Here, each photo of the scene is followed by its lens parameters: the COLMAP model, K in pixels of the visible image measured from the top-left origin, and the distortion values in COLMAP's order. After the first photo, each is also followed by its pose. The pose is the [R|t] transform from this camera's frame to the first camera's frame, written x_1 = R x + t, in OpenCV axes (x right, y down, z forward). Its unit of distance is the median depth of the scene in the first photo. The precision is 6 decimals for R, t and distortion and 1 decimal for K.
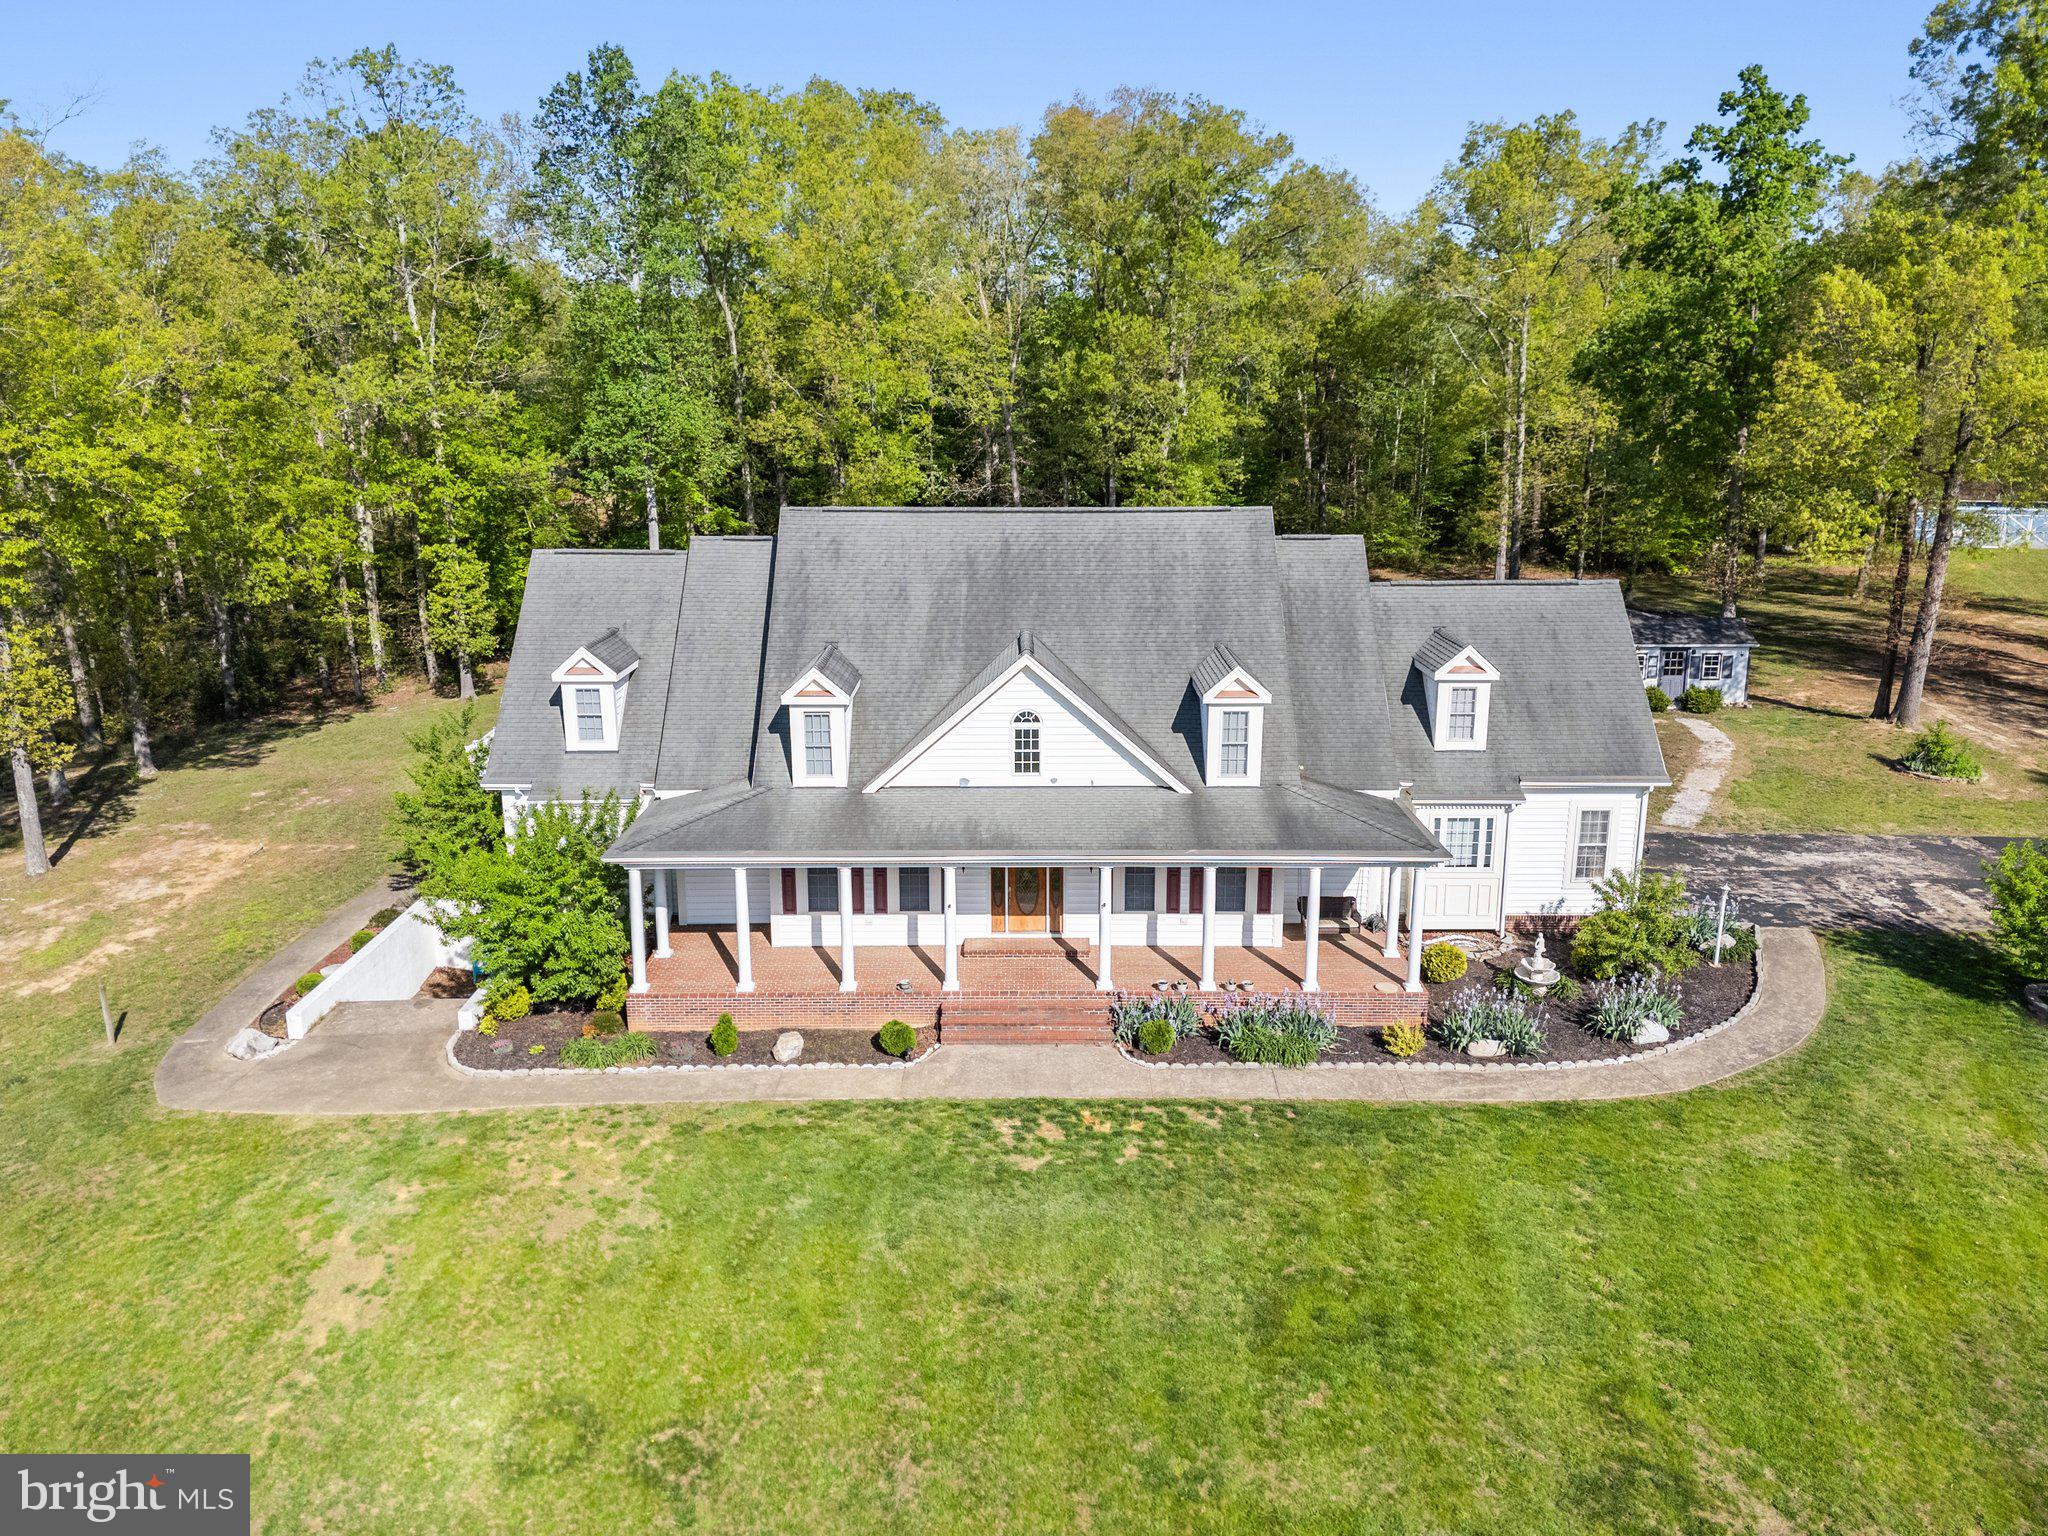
lens RADIAL K [[1509.4, 0, 1023.0], [0, 1509.4, 754.8], [0, 0, 1]] dist [0.074742, -0.076712]
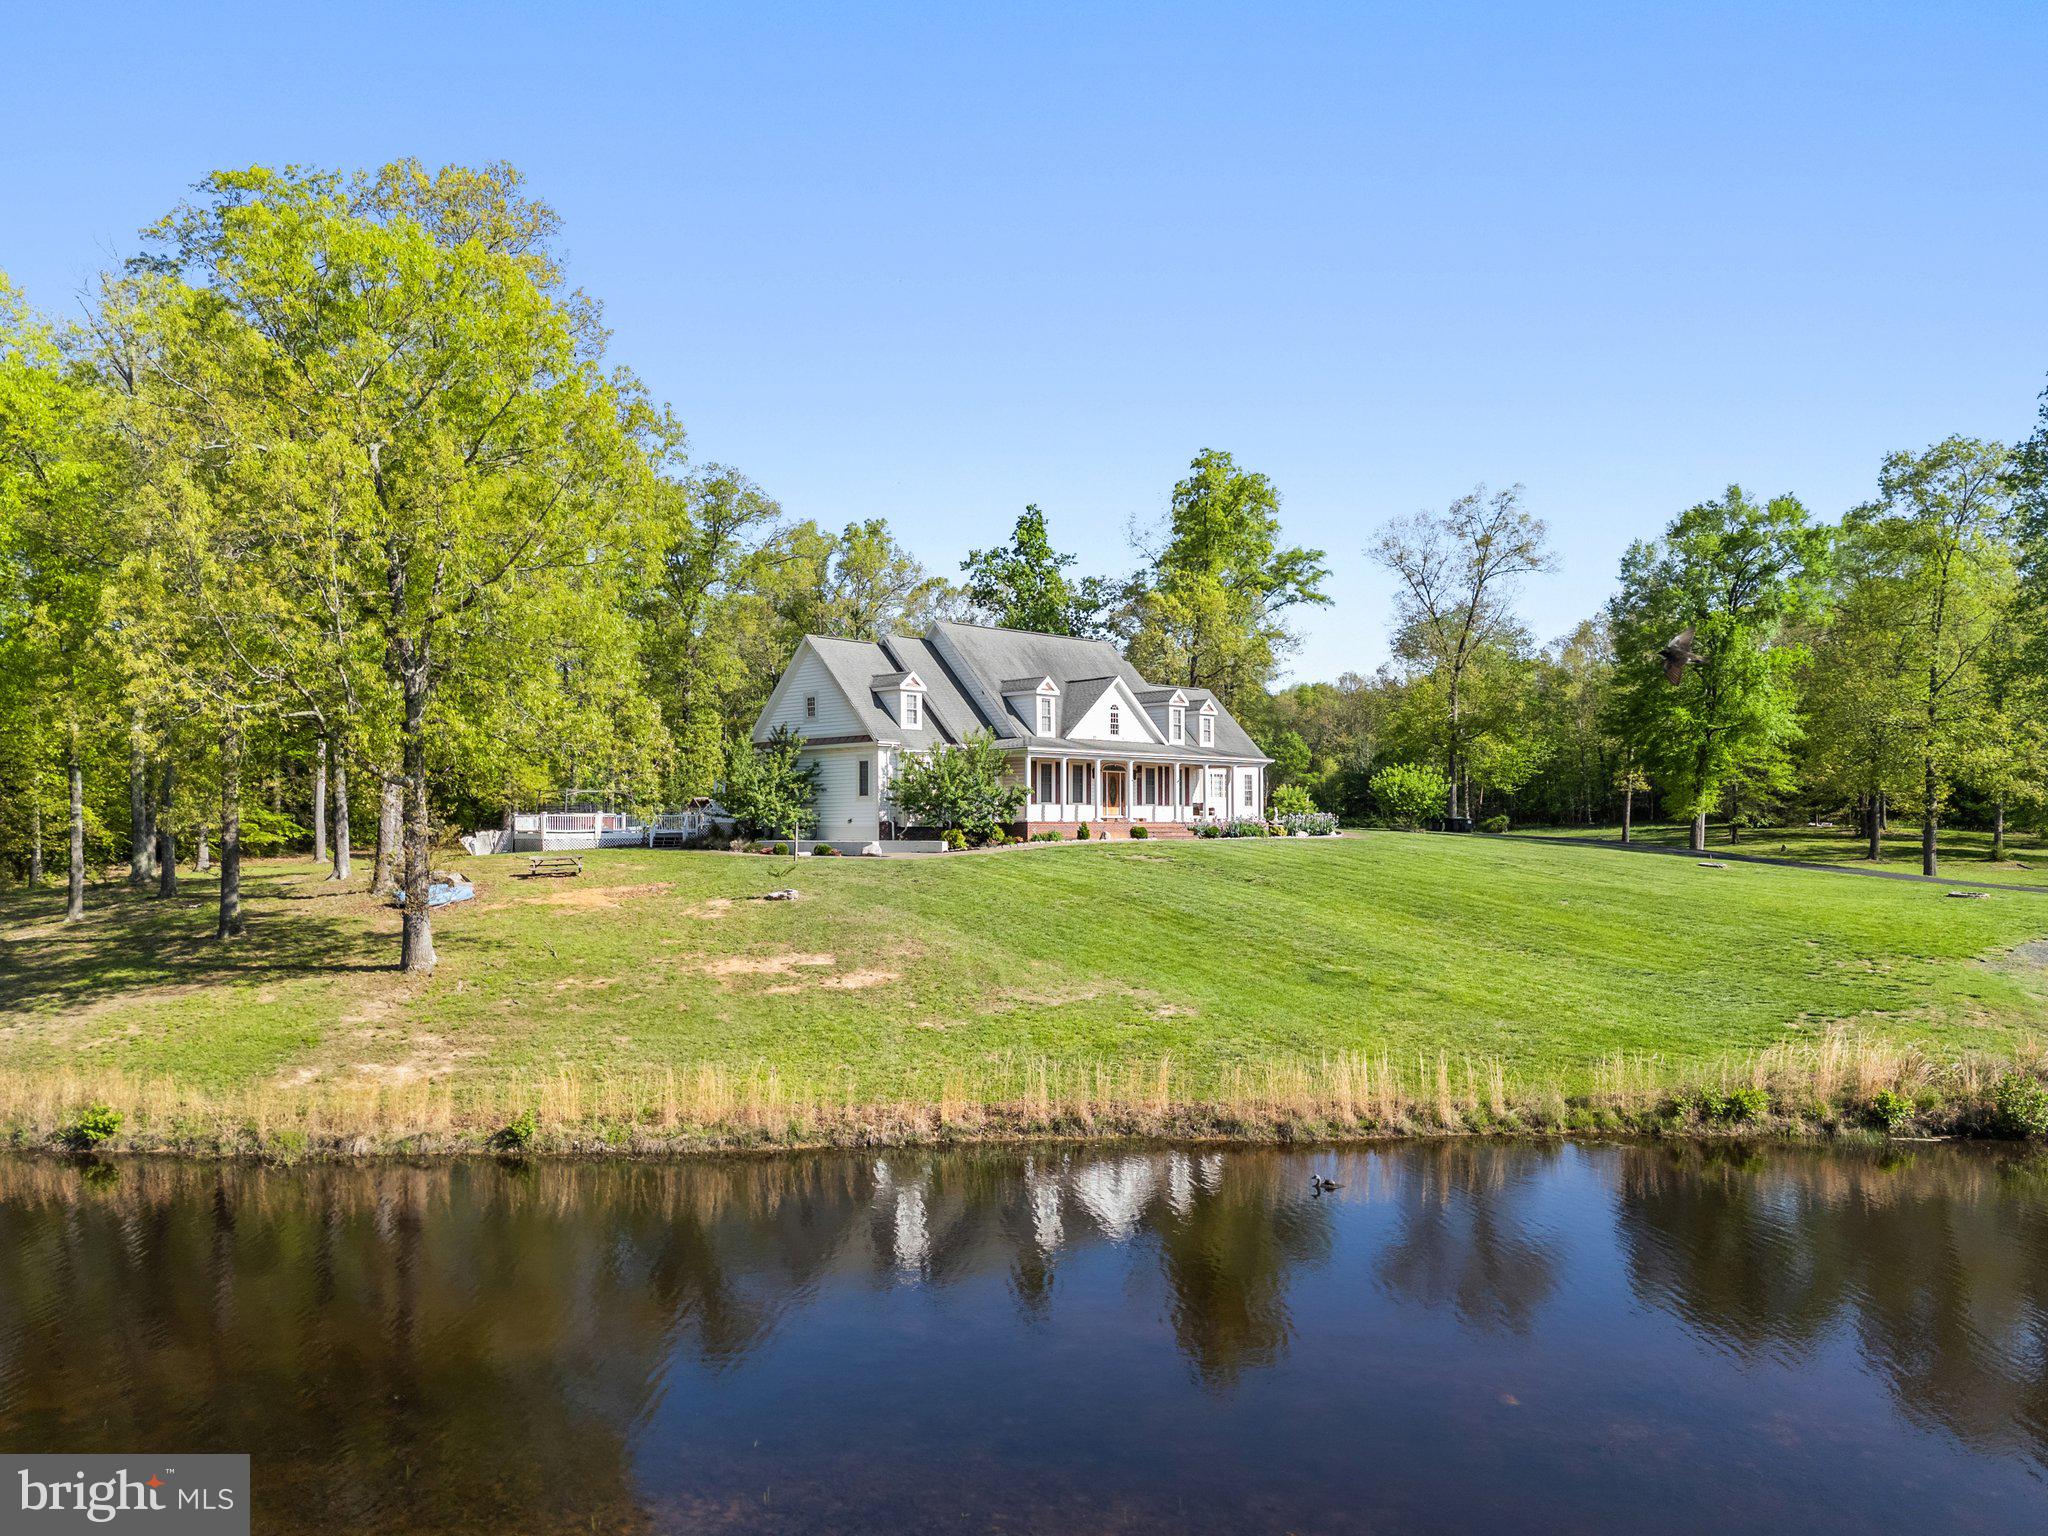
lens RADIAL K [[1541.5, 0, 1049.4], [0, 1541.5, 764.1], [0, 0, 1]] dist [0.100950, 0.001043]
pose [[0.691343, 0.029973, 0.721905, -1.600060], [0.178366, 0.961136, -0.210720, 0.485359], [-0.700165, 0.274443, 0.659129, -0.340803]]
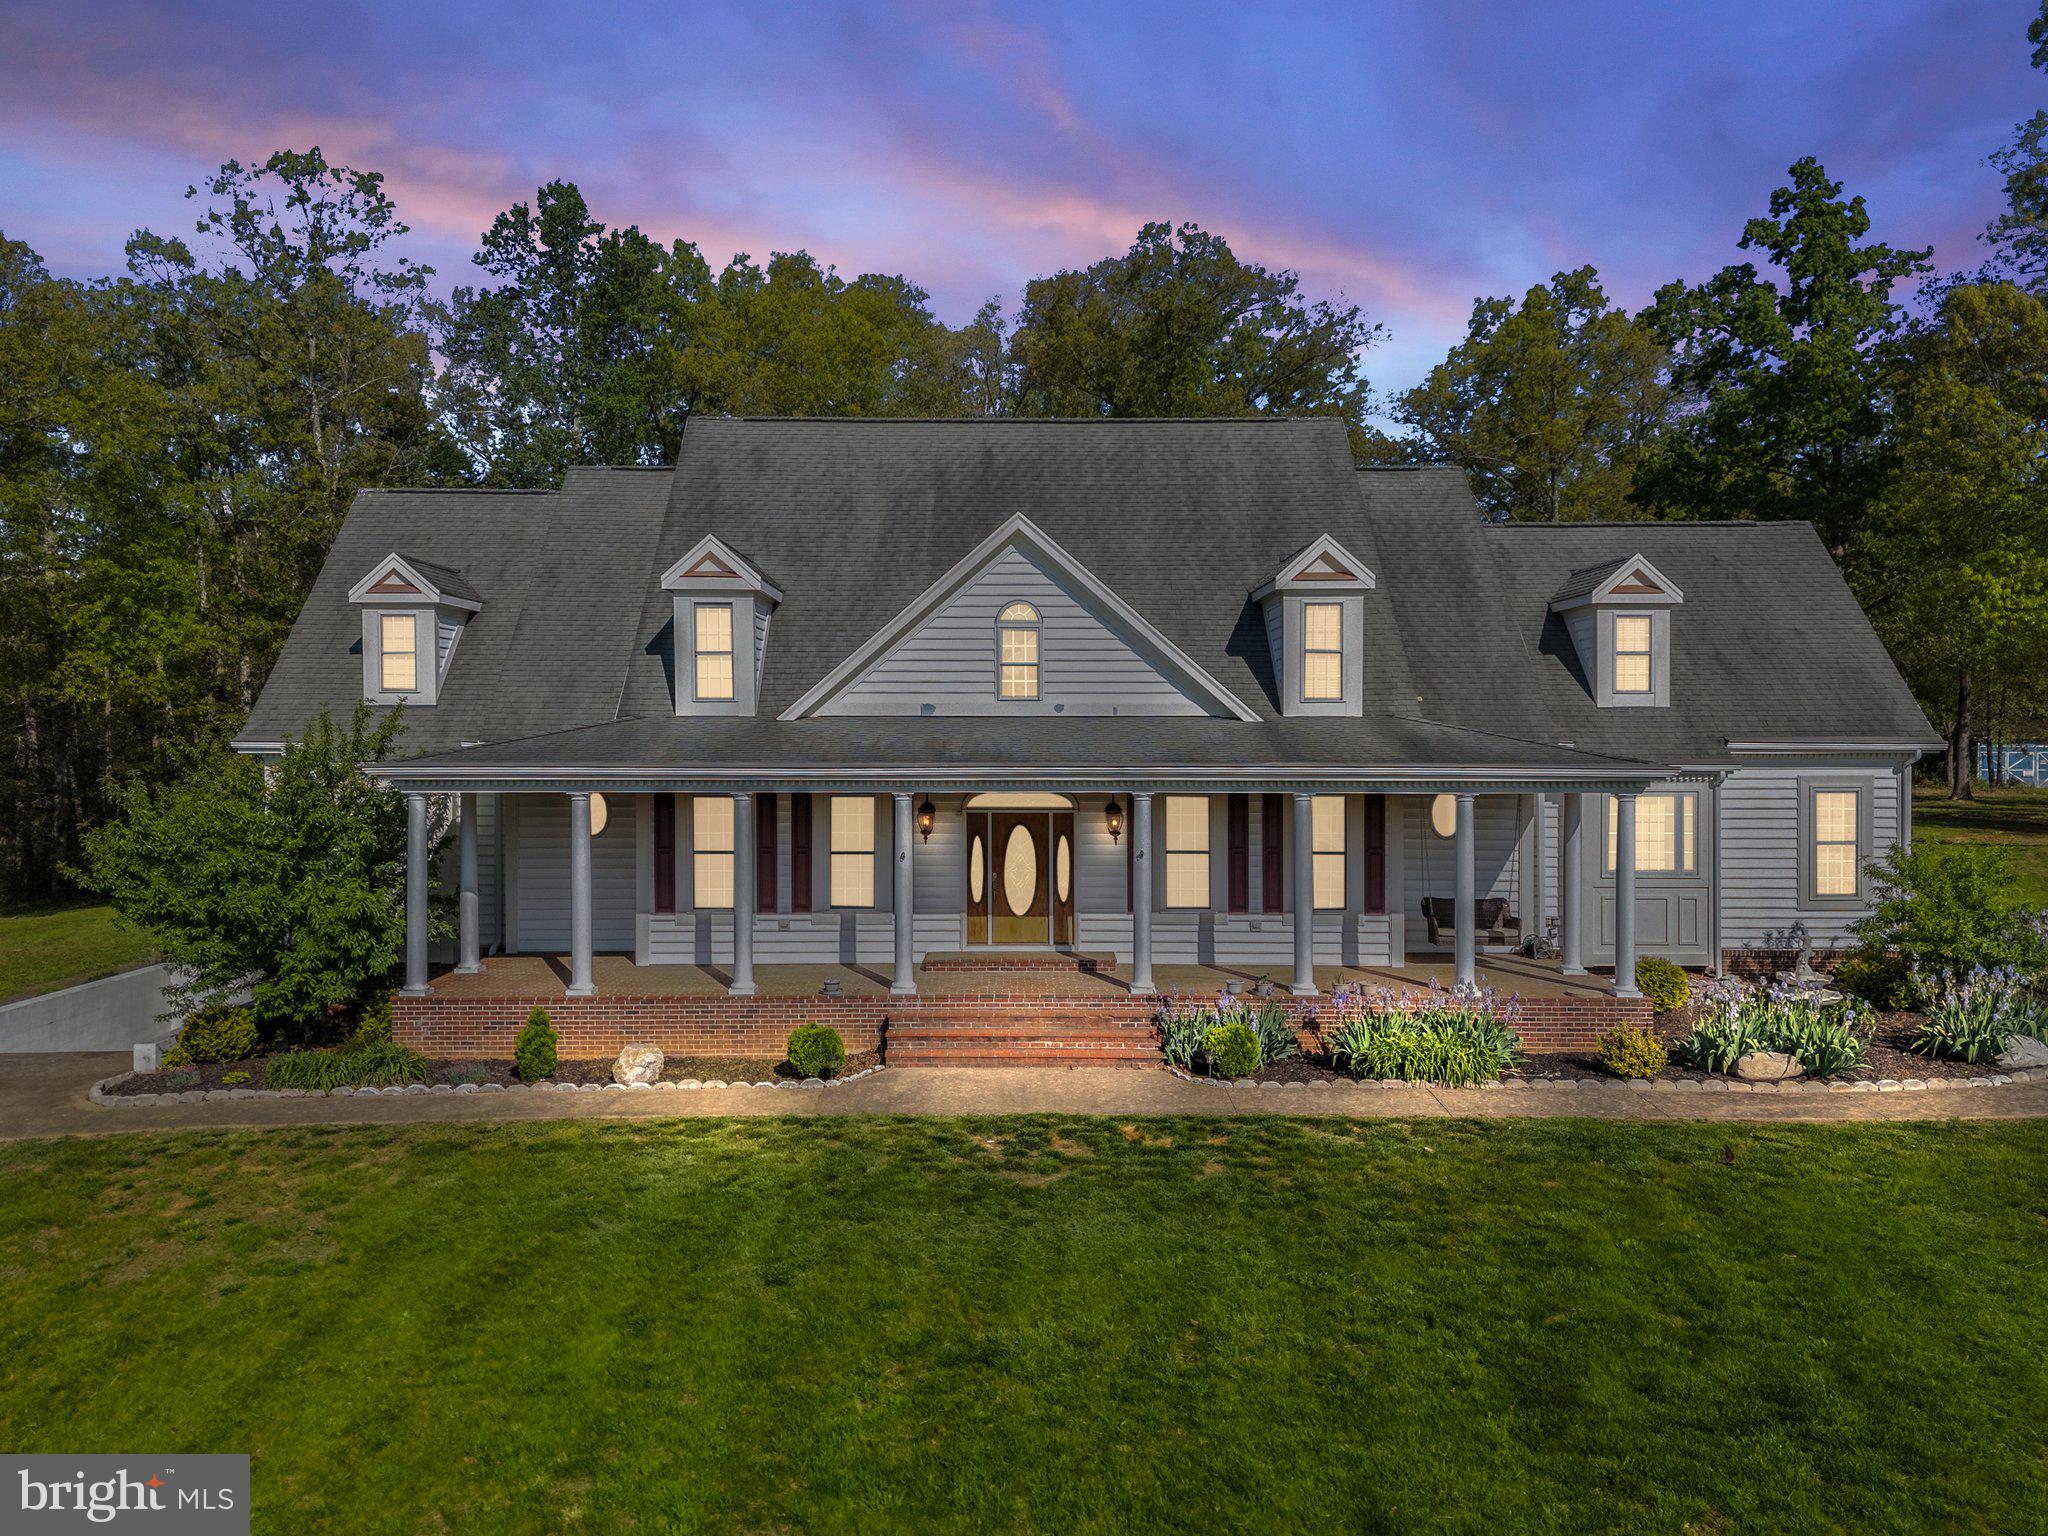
lens RADIAL K [[1534.5, 0, 1002.2], [0, 1534.5, 761.5], [0, 0, 1]] dist [0.056524, -0.033864]
pose [[0.999991, 0.002874, 0.002982, -0.007389], [-0.002132, 0.974536, -0.224222, 0.195181], [-0.003551, 0.224213, 0.974534, 0.326944]]
